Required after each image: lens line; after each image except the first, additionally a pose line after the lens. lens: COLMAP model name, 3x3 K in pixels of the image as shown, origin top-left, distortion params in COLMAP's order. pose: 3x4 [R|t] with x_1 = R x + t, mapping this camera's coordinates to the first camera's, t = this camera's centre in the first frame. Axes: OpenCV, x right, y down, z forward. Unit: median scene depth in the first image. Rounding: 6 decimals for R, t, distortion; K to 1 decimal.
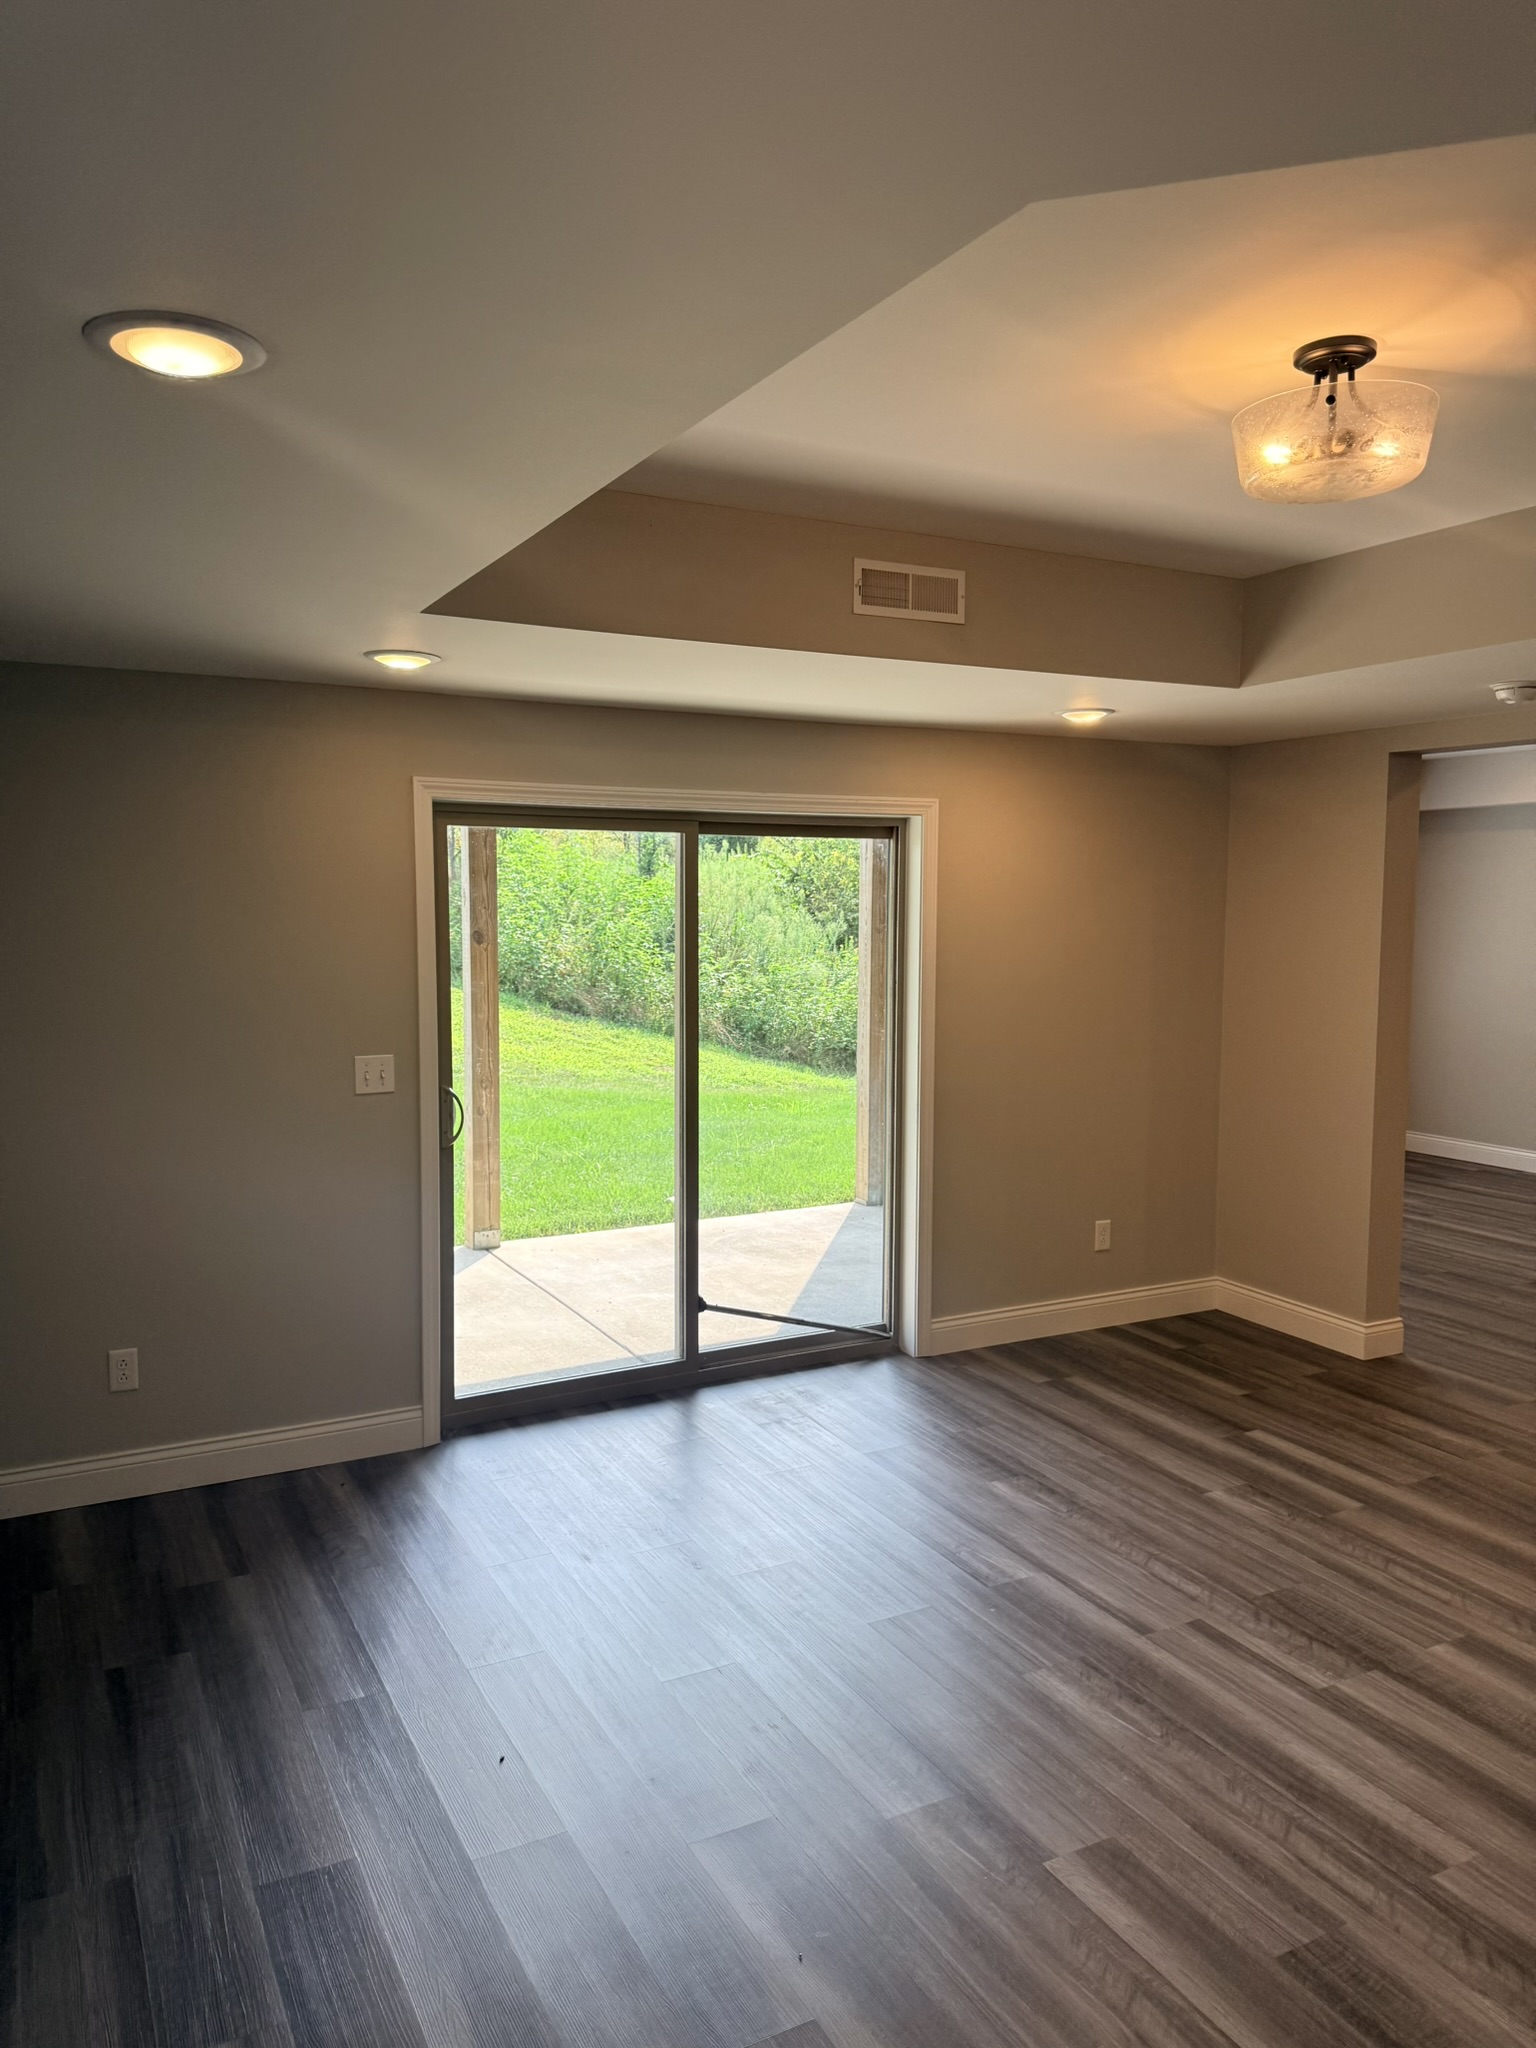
lens RADIAL K [[1447.7, 0, 768.0], [0, 1447.7, 1024.0], [0, 0, 1]] dist [-0.002685, -0.003992]
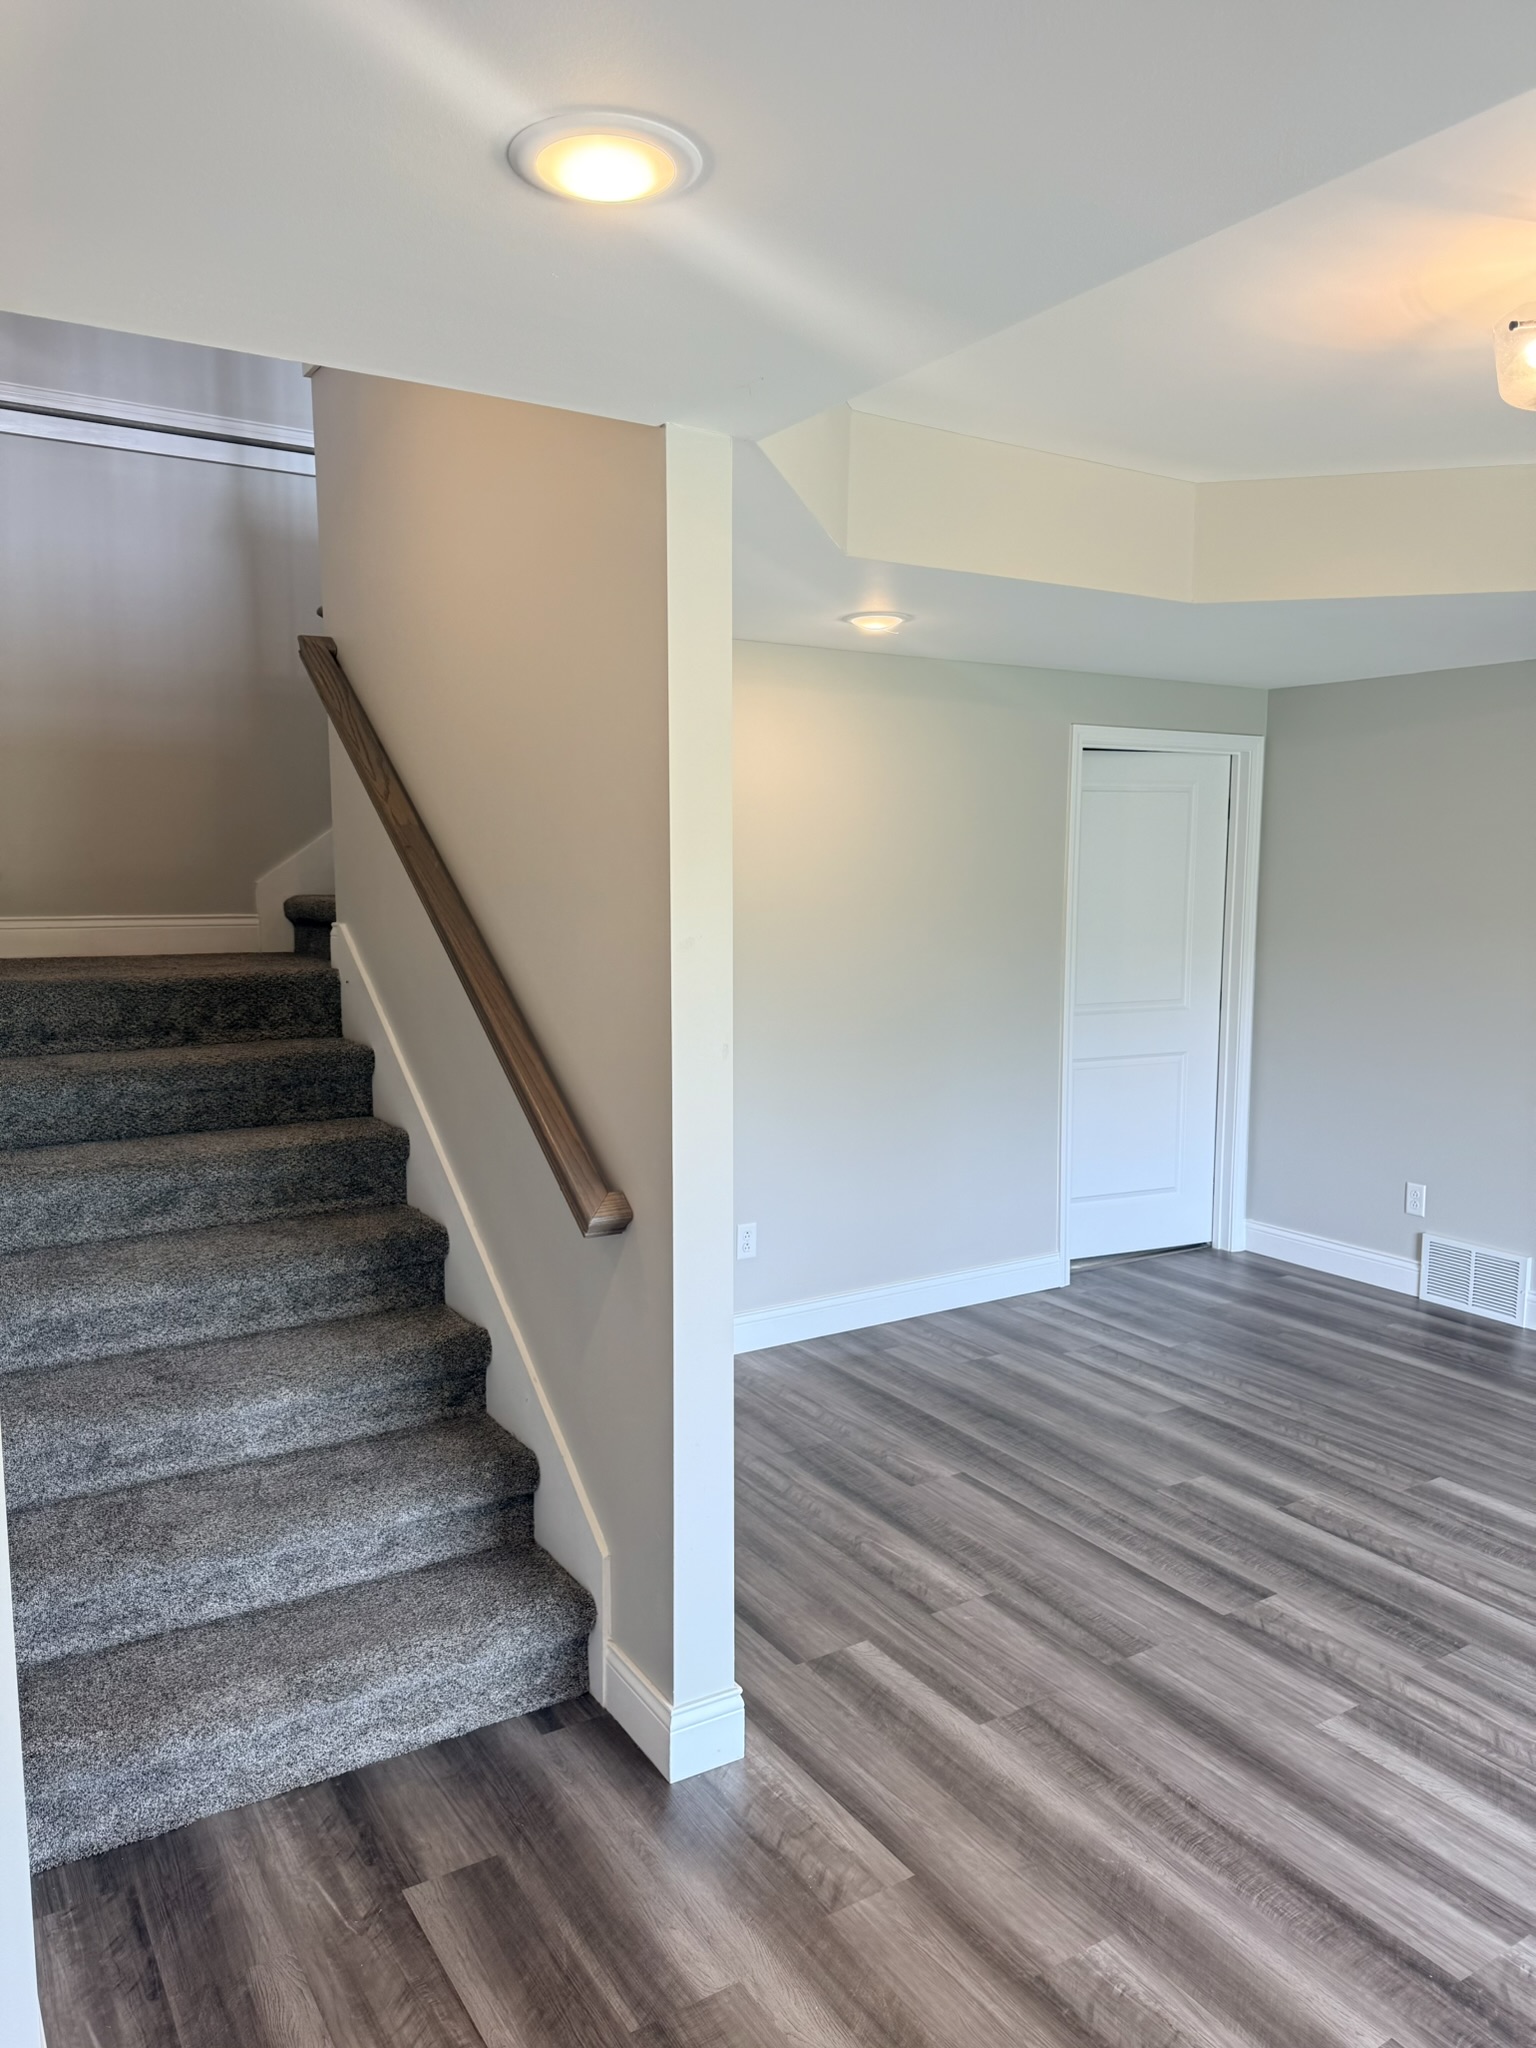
lens RADIAL K [[1447.7, 0, 768.0], [0, 1447.7, 1024.0], [0, 0, 1]] dist [-0.002685, -0.003992]
pose [[-0.996581, 0.004687, -0.082483, 0.964619], [-0.012317, 0.978802, 0.204439, -0.138644], [0.081693, 0.204756, -0.975398, 1.869526]]
